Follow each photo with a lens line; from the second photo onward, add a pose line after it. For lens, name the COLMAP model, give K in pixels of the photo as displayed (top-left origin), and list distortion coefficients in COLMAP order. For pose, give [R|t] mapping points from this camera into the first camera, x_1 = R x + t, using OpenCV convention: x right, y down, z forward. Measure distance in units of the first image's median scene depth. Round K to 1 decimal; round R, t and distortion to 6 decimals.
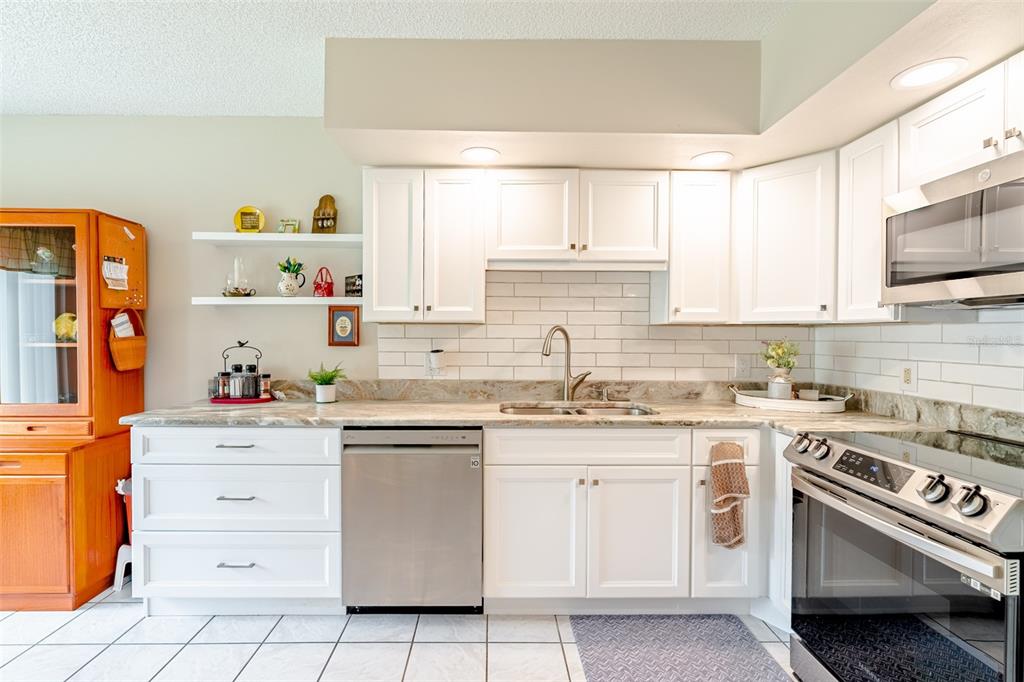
lens RADIAL K [[470.3, 0, 503.6], [0, 470.3, 345.2], [0, 0, 1]] dist [0.000312, -0.000366]
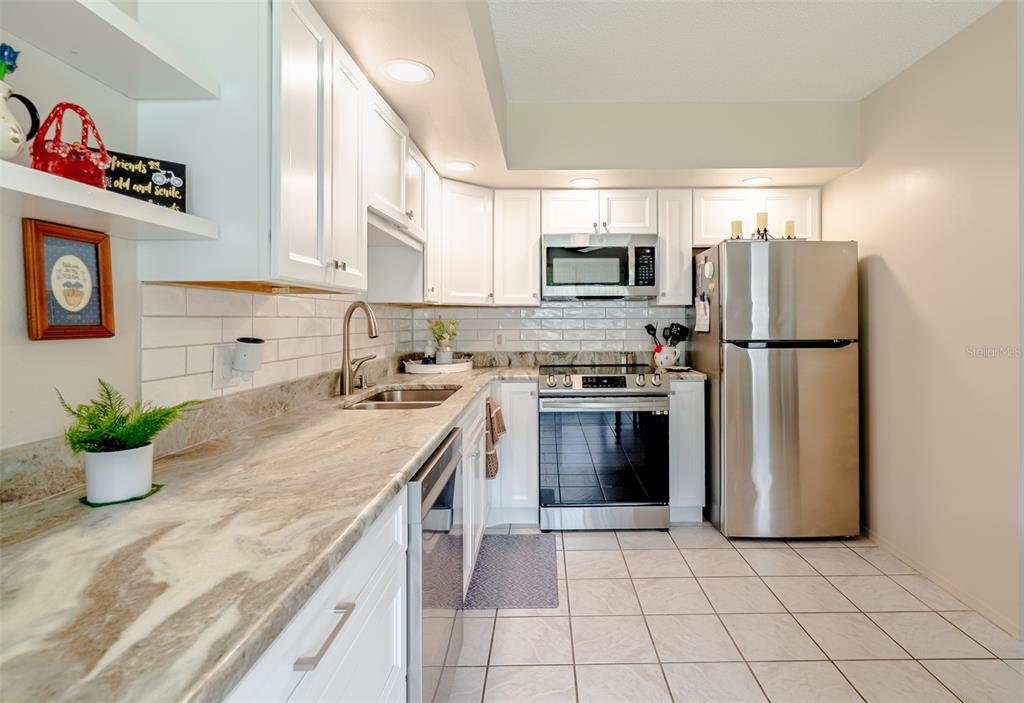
lens RADIAL K [[517.4, 0, 545.3], [0, 517.4, 319.1], [0, 0, 1]] dist [-0.002737, -0.000403]
pose [[0.011084, -0.003298, 0.999933, -0.763850], [0.023290, 0.999724, 0.003039, -0.005671], [-0.999667, 0.023254, 0.011158, 0.674116]]
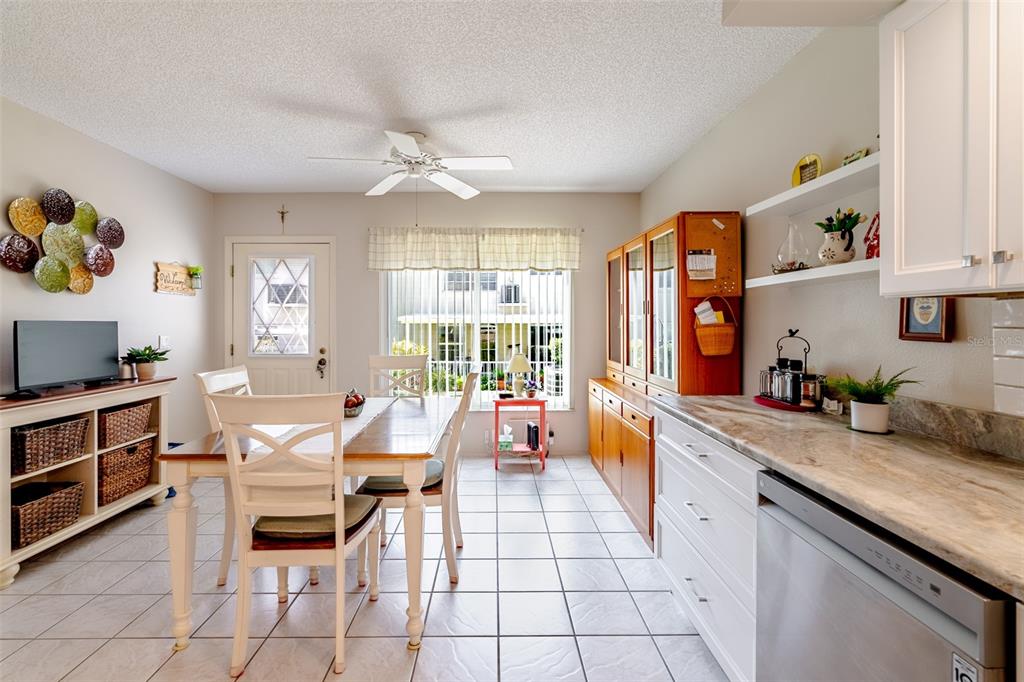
lens RADIAL K [[470.3, 0, 496.6], [0, 470.3, 319.0], [0, 0, 1]] dist [0.000312, -0.000366]
pose [[0.003754, -0.007307, -0.999966, 0.237365], [-0.018690, 0.999798, -0.007376, -0.011334], [0.999818, 0.018717, 0.003616, 0.508766]]
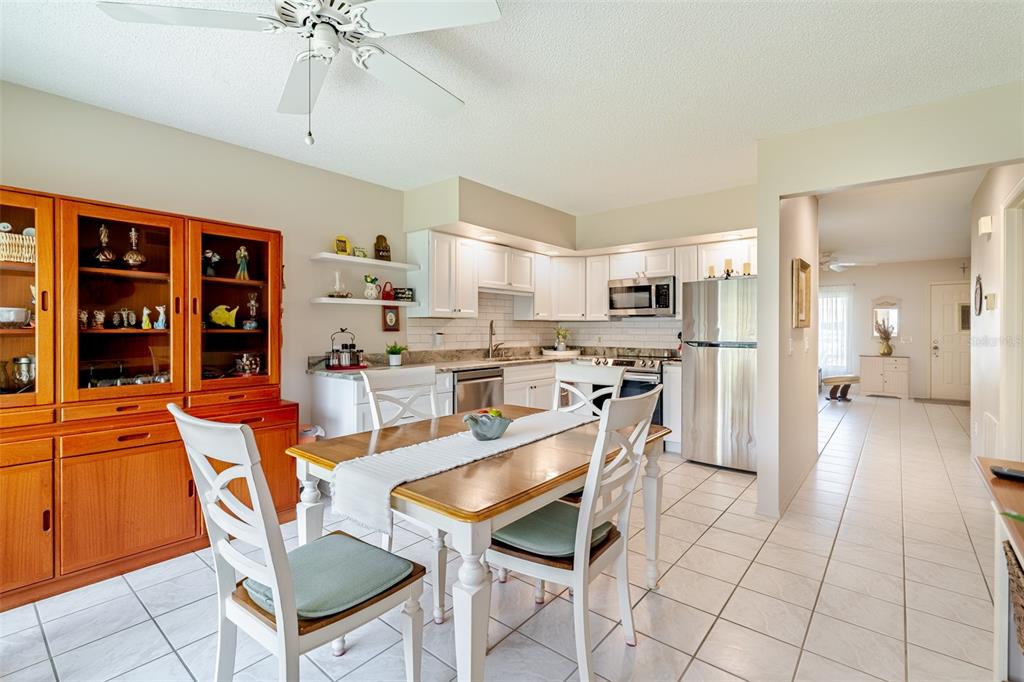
lens RADIAL K [[470.3, 0, 508.3], [0, 470.3, 332.7], [0, 0, 1]] dist [0.000312, -0.000366]
pose [[0.654383, -0.008870, 0.756111, -1.355913], [0.014572, 0.999893, -0.000881, 0.014530], [-0.756023, 0.011594, 0.654442, -0.363139]]
